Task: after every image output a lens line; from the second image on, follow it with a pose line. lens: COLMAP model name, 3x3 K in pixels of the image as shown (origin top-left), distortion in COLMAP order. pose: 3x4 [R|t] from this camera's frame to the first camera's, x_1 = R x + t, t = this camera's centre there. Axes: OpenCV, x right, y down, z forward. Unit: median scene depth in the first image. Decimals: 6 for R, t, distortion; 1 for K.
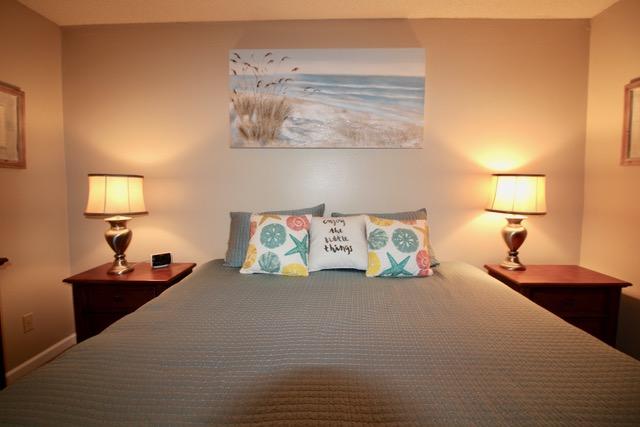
lens RADIAL K [[302.3, 0, 317.9], [0, 302.3, 211.5], [0, 0, 1]] dist [-0.017277, -0.000955]
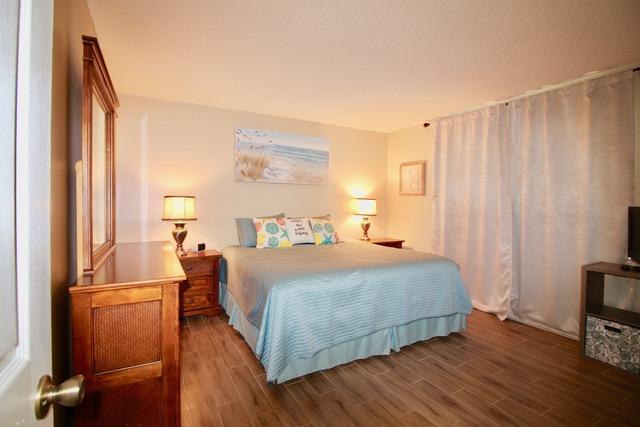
lens RADIAL K [[302.3, 0, 321.4], [0, 302.3, 211.9], [0, 0, 1]] dist [-0.017277, -0.000955]
pose [[0.856952, -0.011308, 0.515272, -0.803881], [0.035943, 0.998636, -0.037862, 0.052753], [-0.514141, 0.050966, 0.856190, -0.784367]]
